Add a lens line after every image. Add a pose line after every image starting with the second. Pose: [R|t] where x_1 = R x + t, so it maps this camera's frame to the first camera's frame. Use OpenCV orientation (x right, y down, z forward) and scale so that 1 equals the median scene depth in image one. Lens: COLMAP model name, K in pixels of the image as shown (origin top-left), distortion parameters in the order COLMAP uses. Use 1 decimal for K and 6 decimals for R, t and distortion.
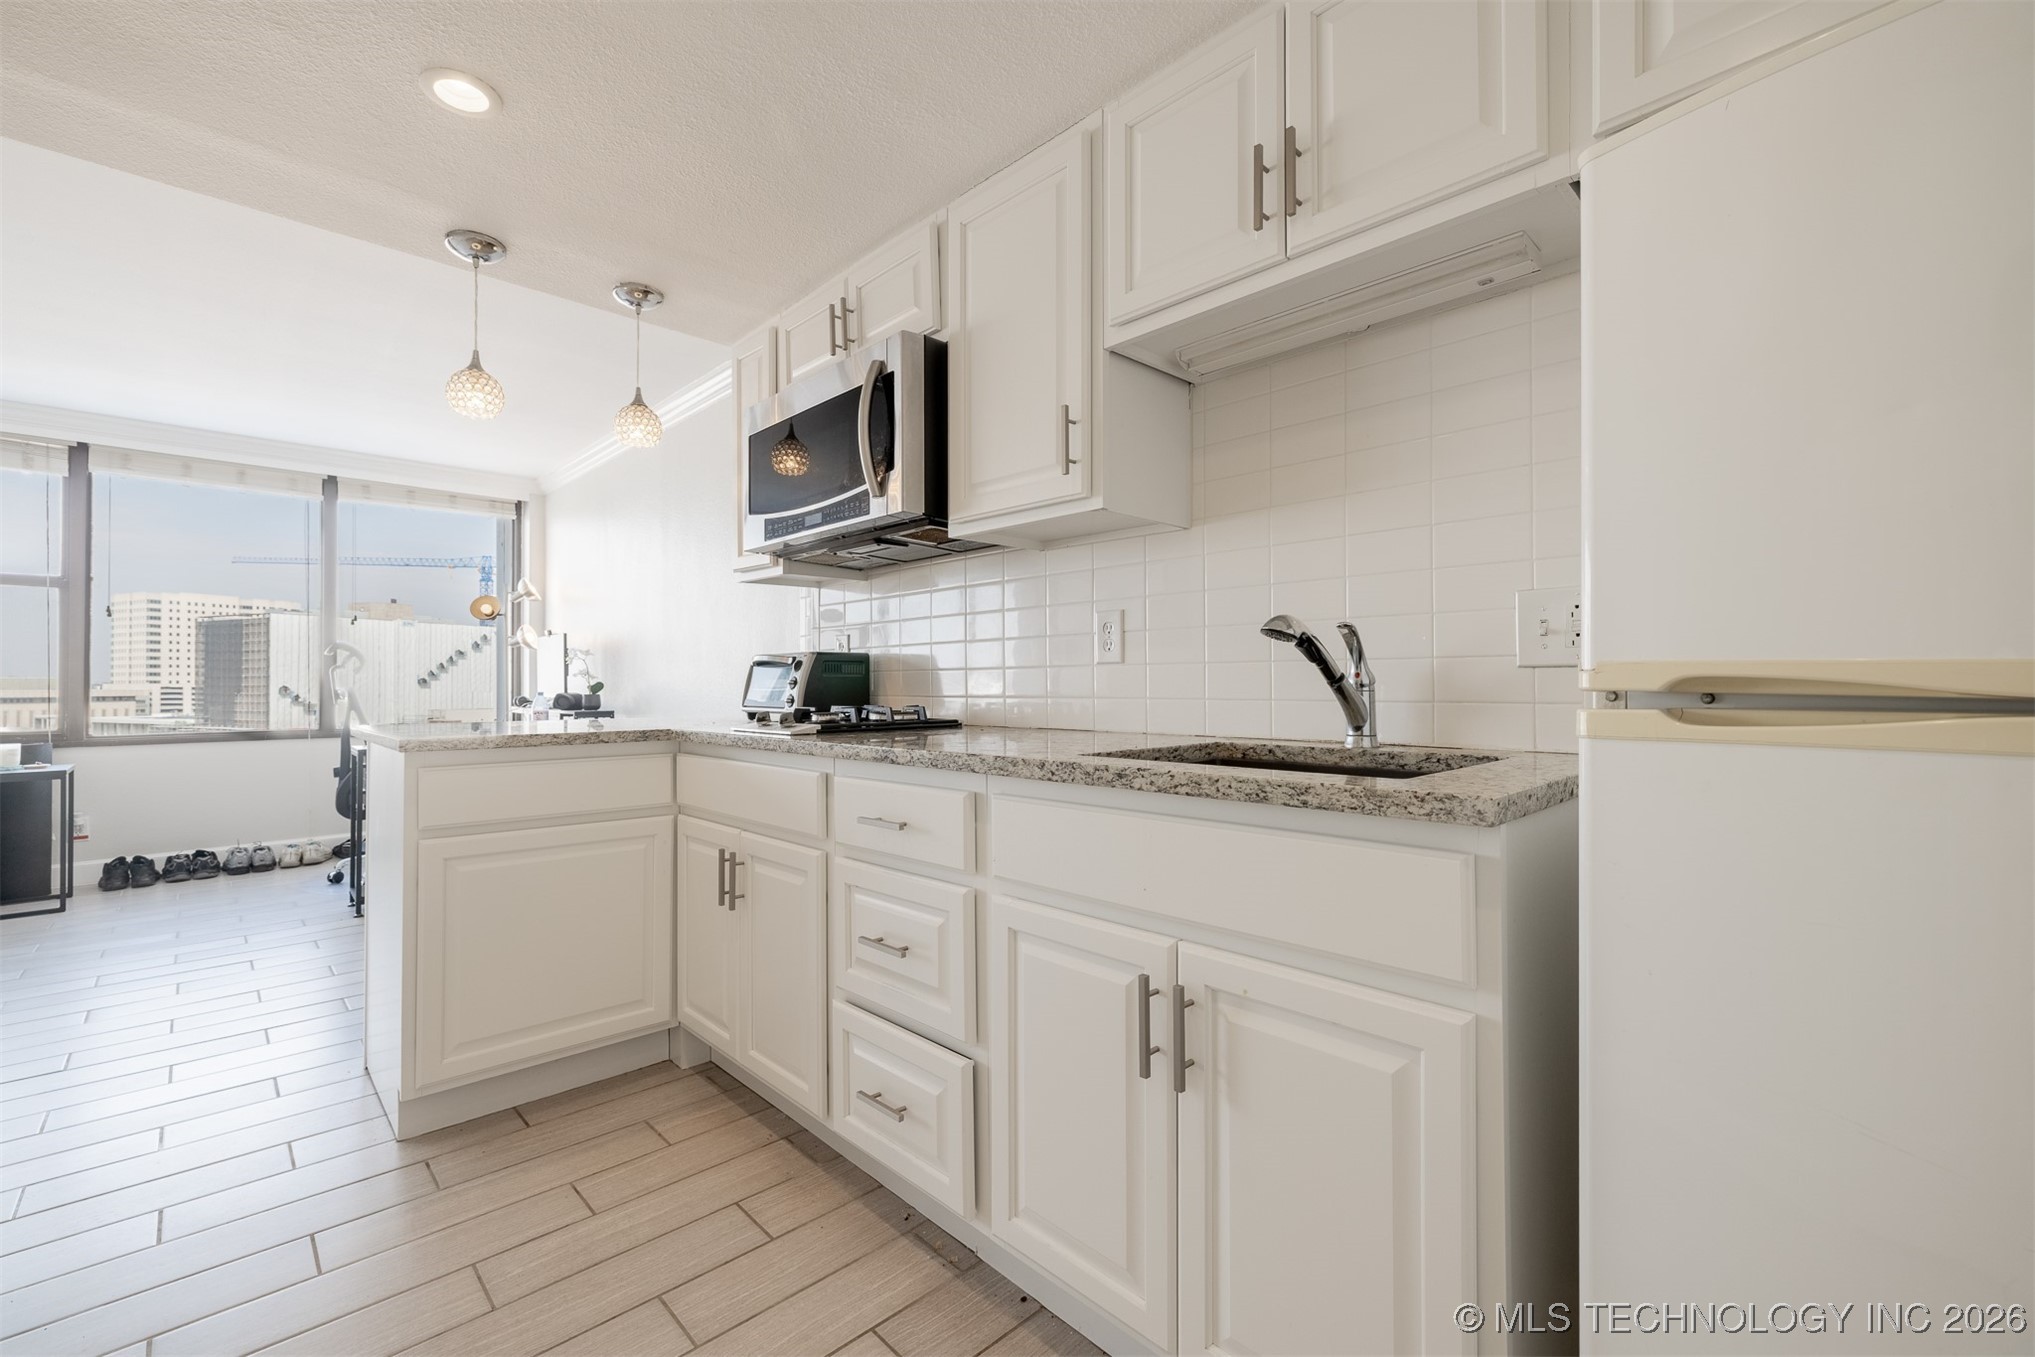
lens RADIAL K [[858.8, 0, 1006.6], [0, 858.8, 679.6], [0, 0, 1]] dist [0.000131, 0.000135]
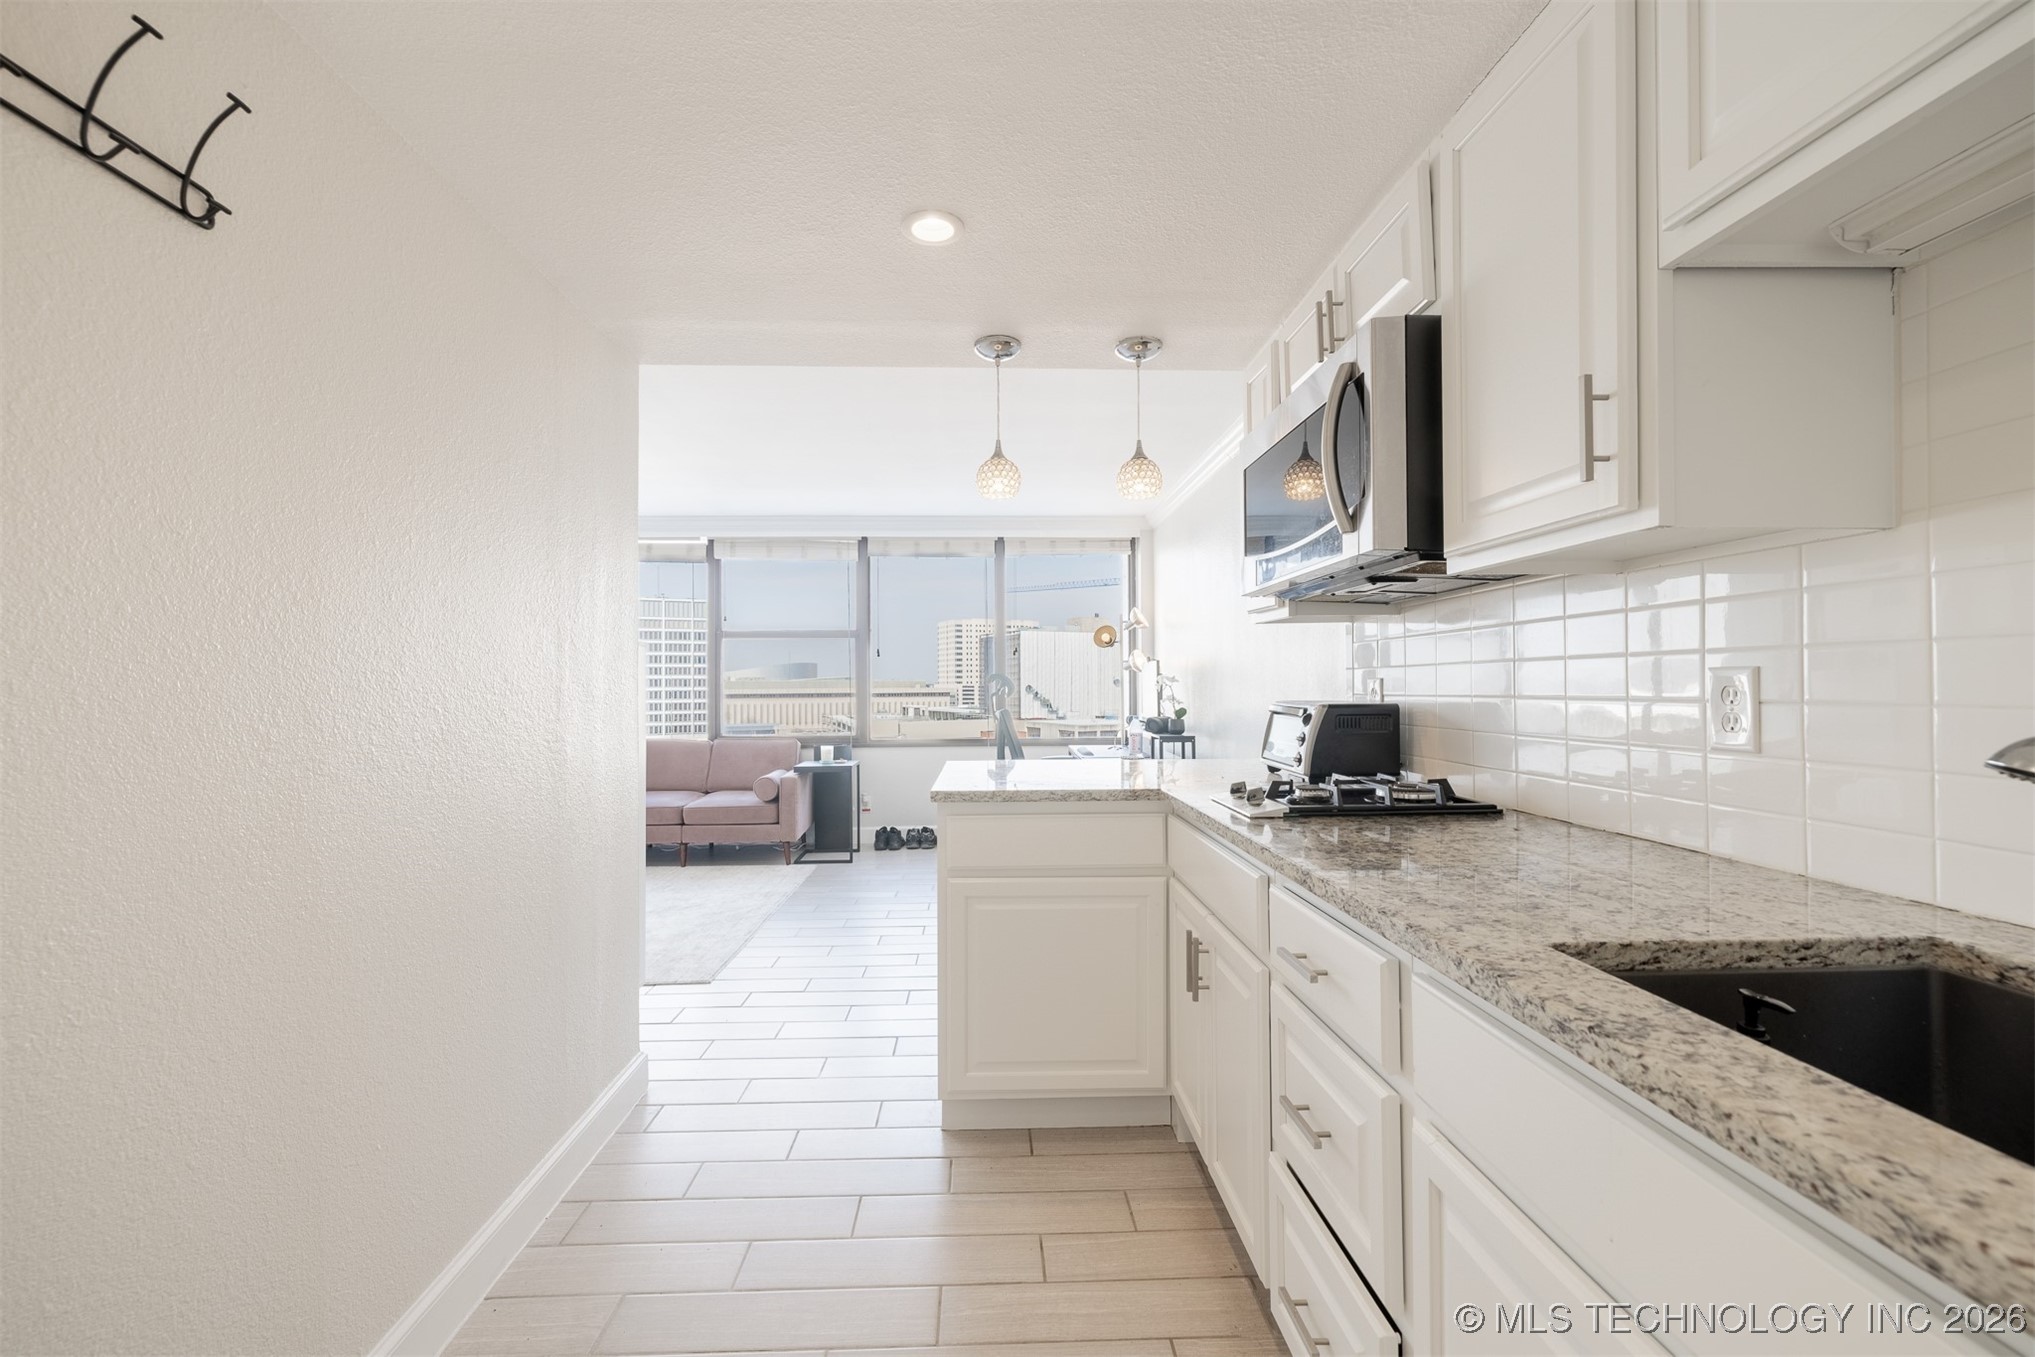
lens RADIAL K [[858.8, 0, 1006.6], [0, 858.8, 679.6], [0, 0, 1]] dist [0.000131, 0.000135]
pose [[0.746620, -0.007294, -0.665210, 0.128193], [0.009320, 0.999956, -0.000504, -0.068677], [0.665185, -0.005823, 0.746656, 0.164460]]
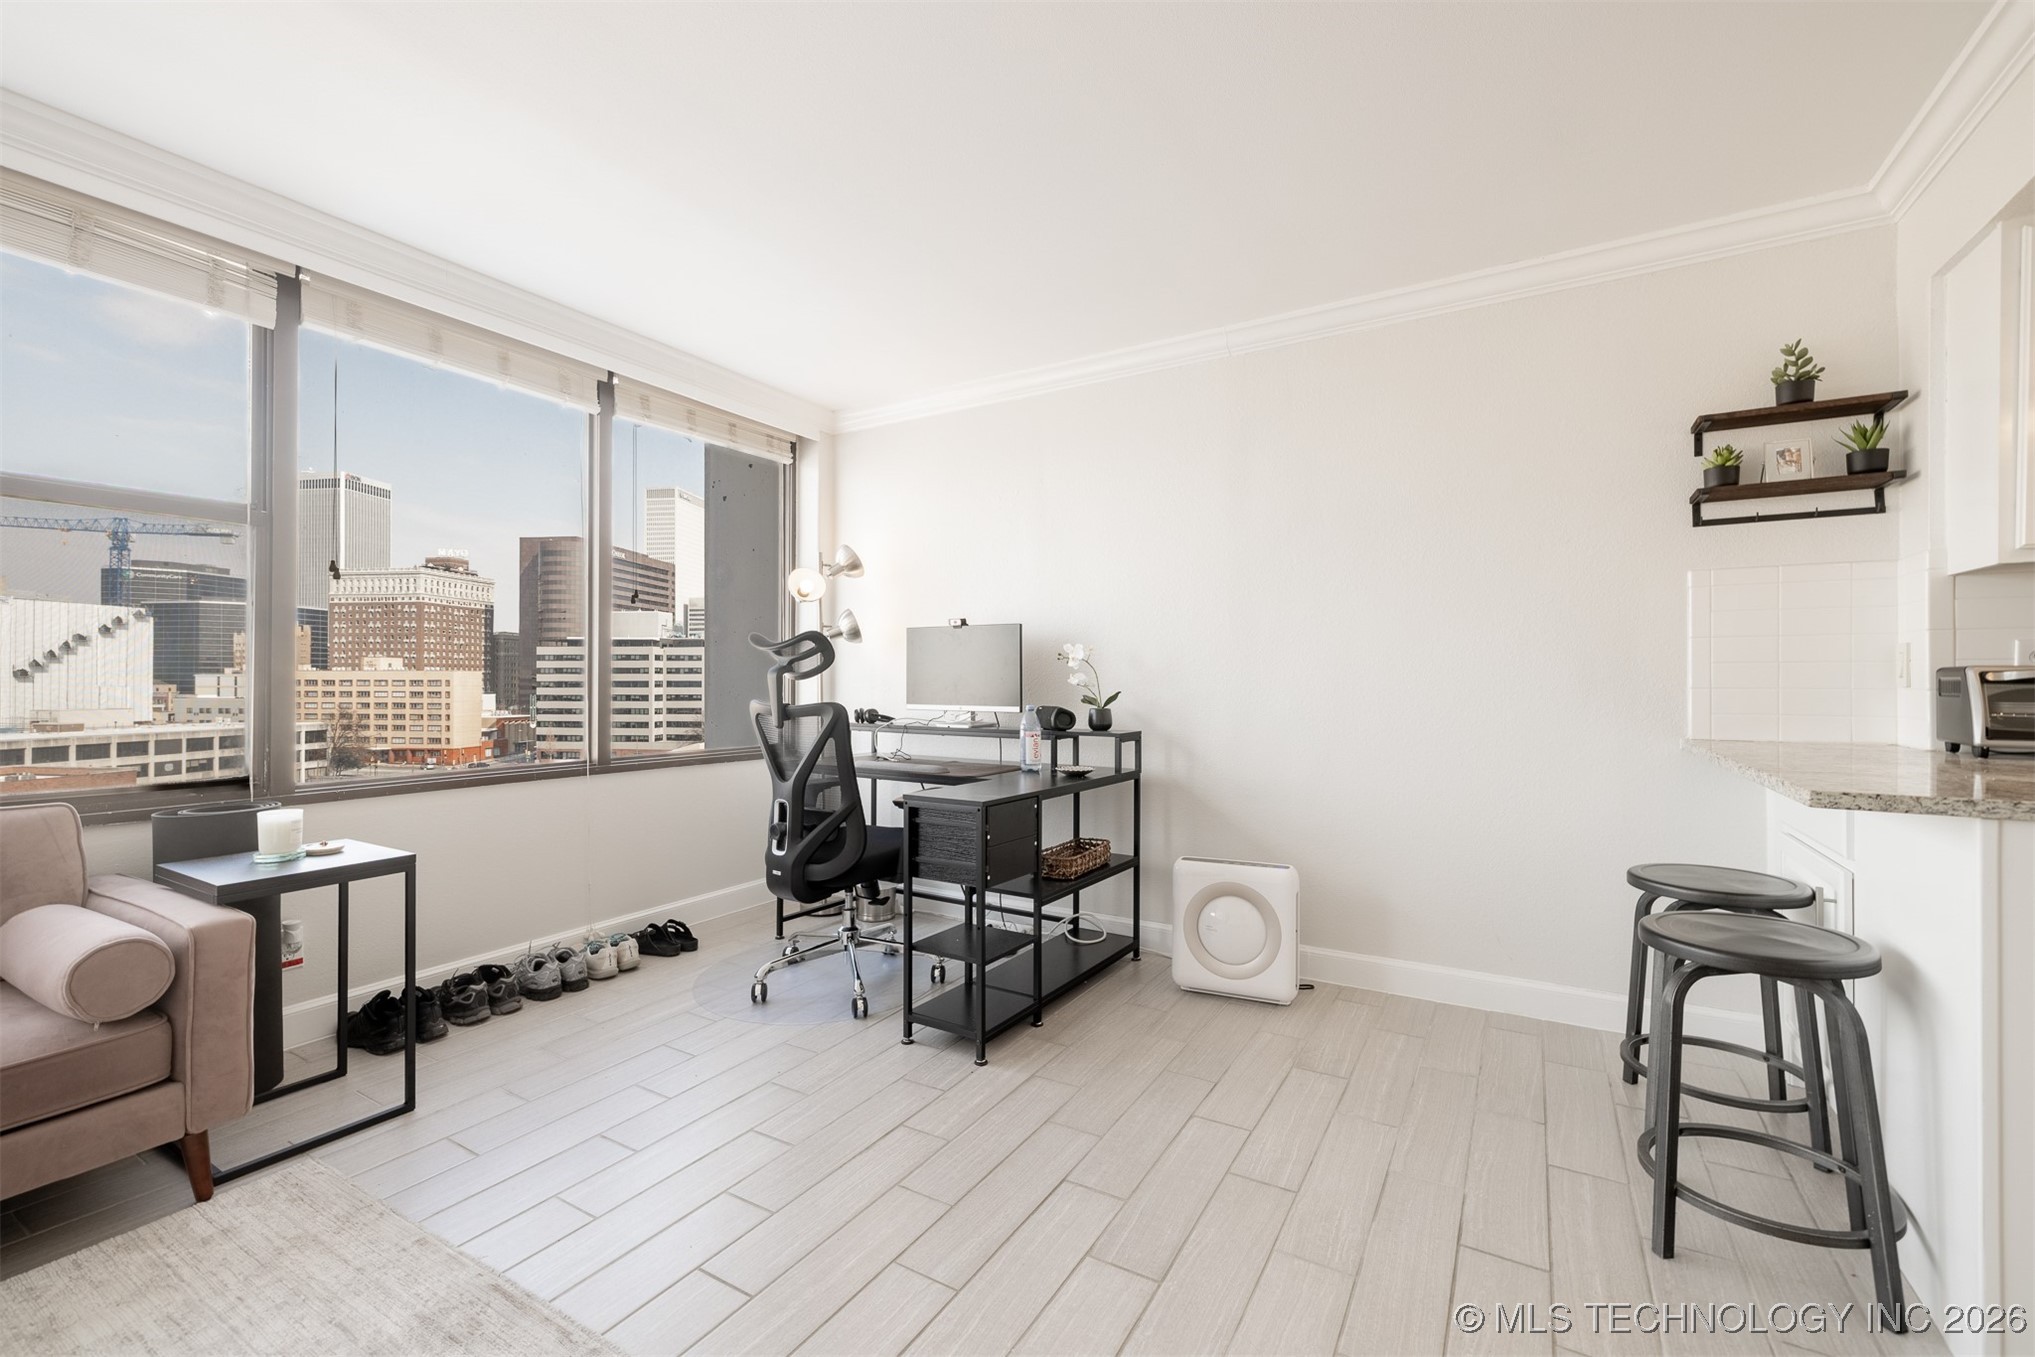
lens RADIAL K [[858.8, 0, 1006.6], [0, 858.8, 679.6], [0, 0, 1]] dist [0.000131, 0.000135]
pose [[0.964609, 0.005060, 0.263637, -1.594523], [-0.006050, 0.999977, 0.002943, -0.019972], [-0.263616, -0.004434, 0.964618, 0.670141]]
